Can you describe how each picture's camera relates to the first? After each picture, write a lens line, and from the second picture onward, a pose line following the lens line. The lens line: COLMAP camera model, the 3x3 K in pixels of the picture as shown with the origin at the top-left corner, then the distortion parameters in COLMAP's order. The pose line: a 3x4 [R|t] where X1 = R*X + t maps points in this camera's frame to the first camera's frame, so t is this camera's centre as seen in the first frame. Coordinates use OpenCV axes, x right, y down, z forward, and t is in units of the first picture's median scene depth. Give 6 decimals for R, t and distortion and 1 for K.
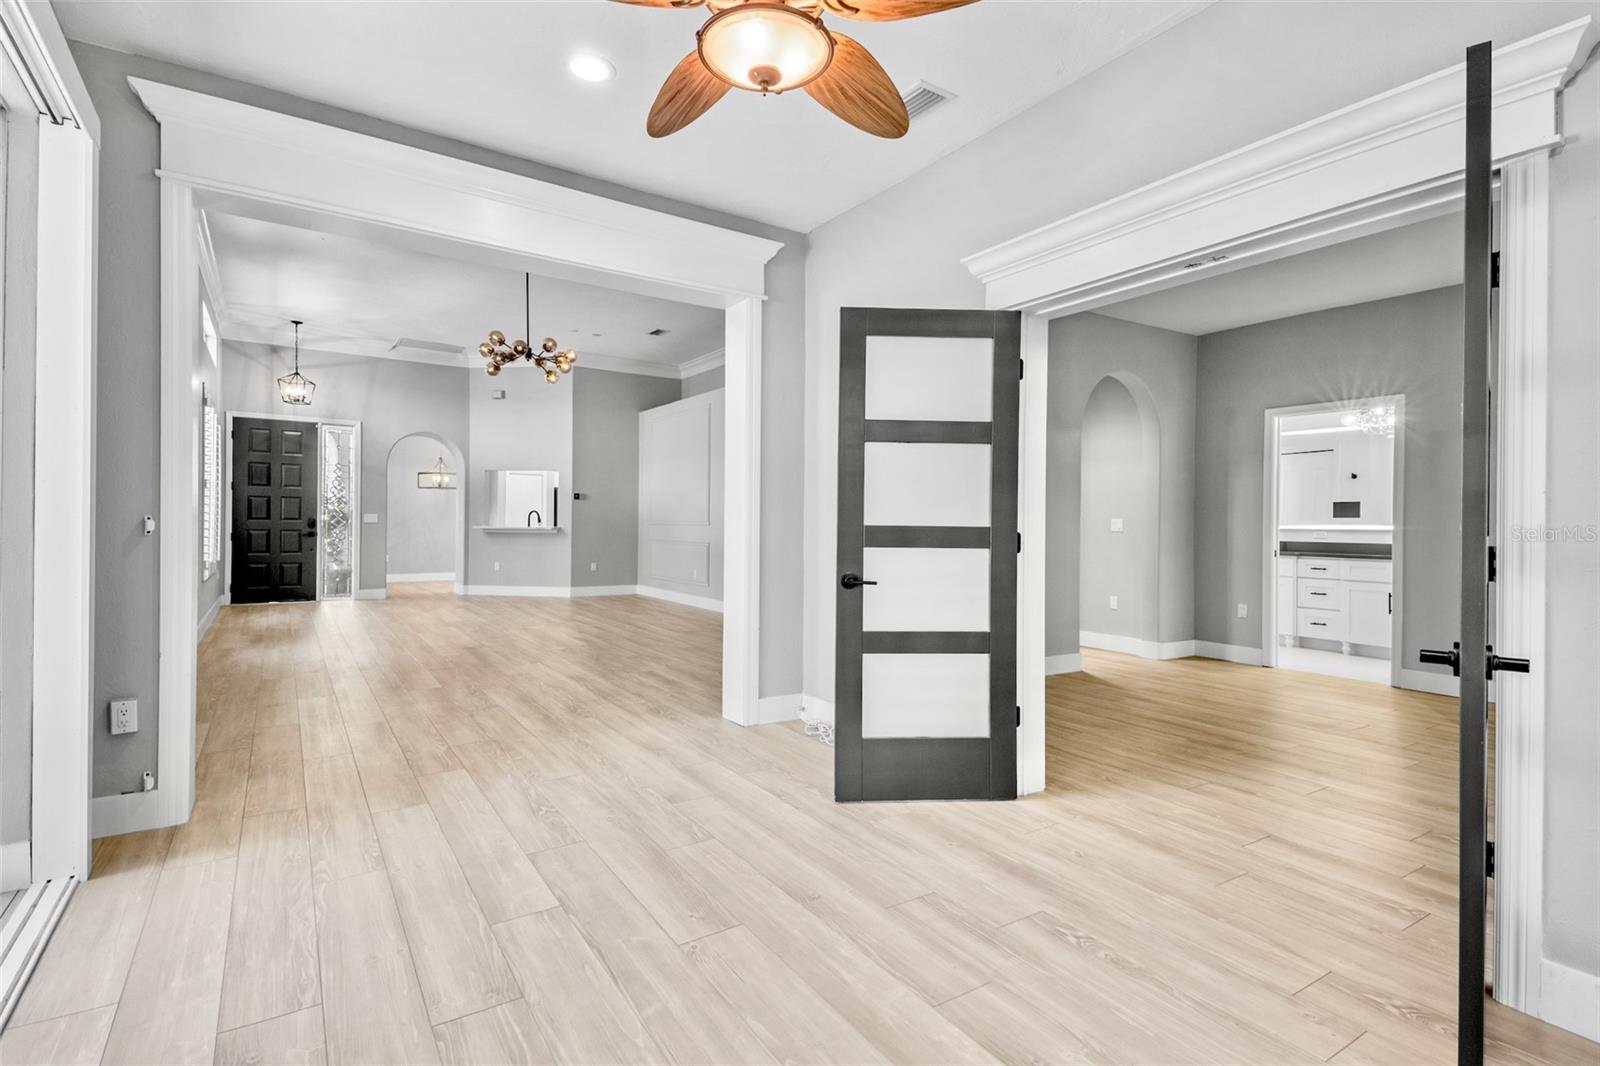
lens RADIAL K [[770.0, 0, 806.8], [0, 770.0, 529.8], [0, 0, 1]] dist [0.033854, -0.001295]
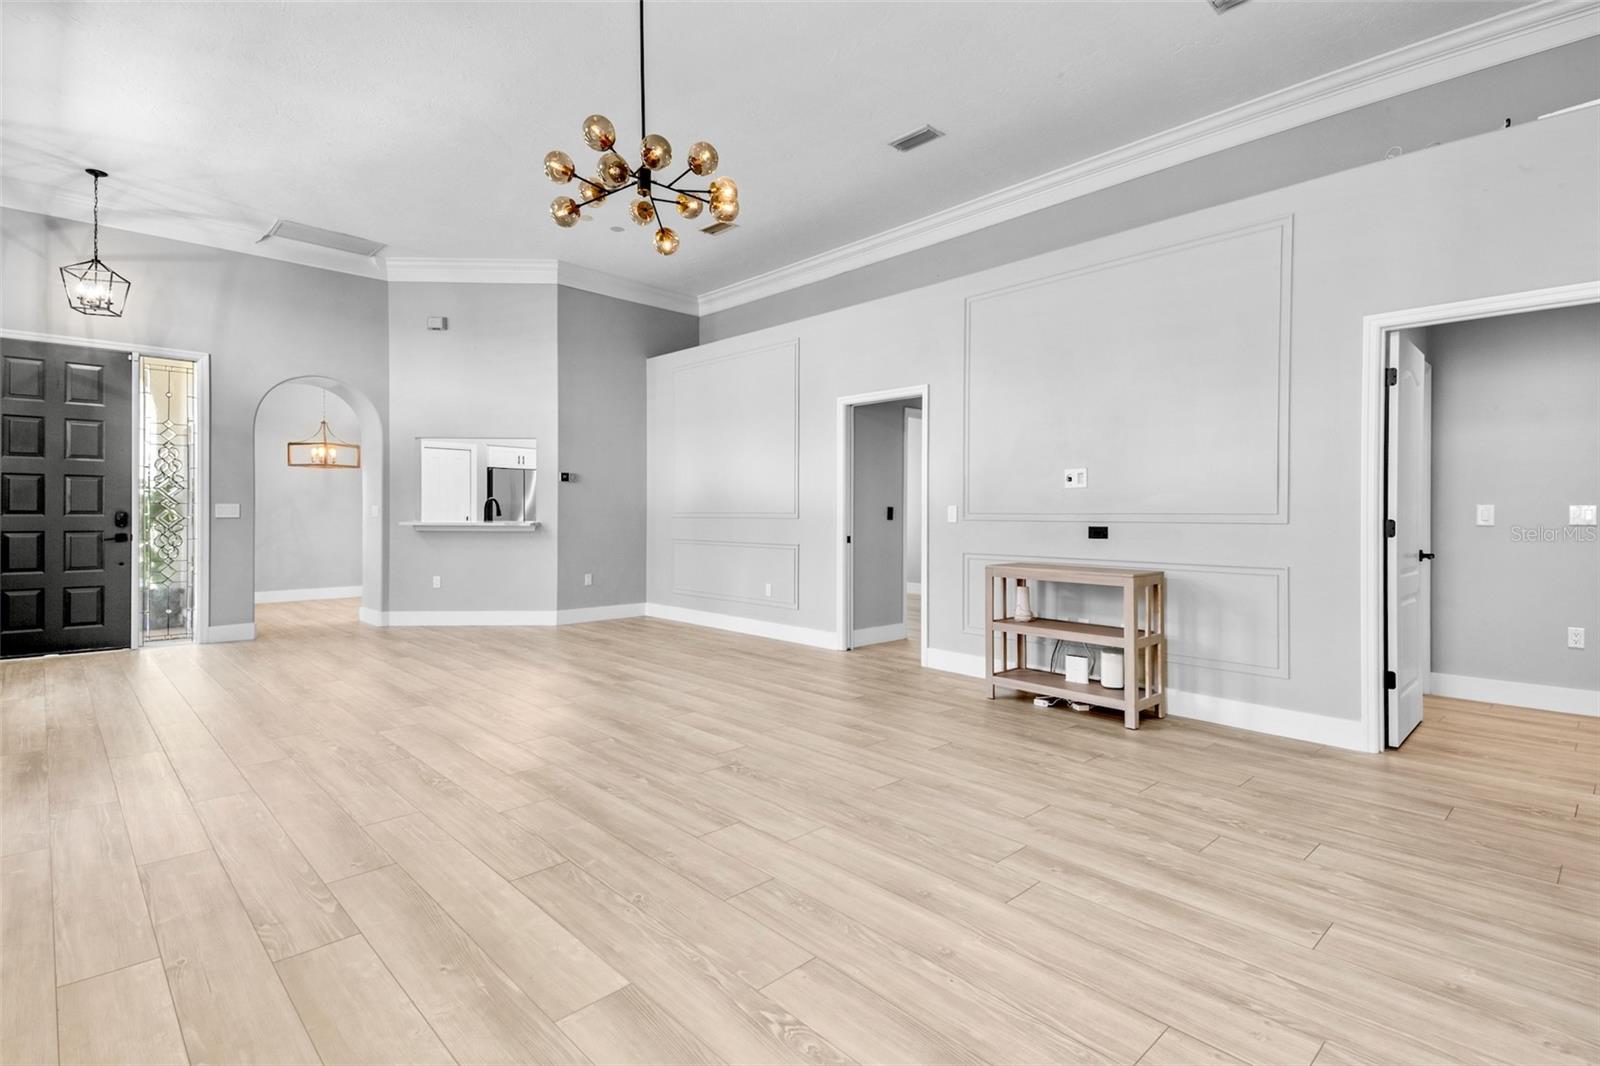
lens RADIAL K [[773.7, 0, 797.3], [0, 773.7, 520.6], [0, 0, 1]] dist [0.088251, -0.049656]
pose [[0.986990, -0.006949, 0.160632, -0.227734], [0.006718, 0.999975, 0.001979, -0.005334], [-0.160642, -0.000874, 0.987012, 0.316805]]
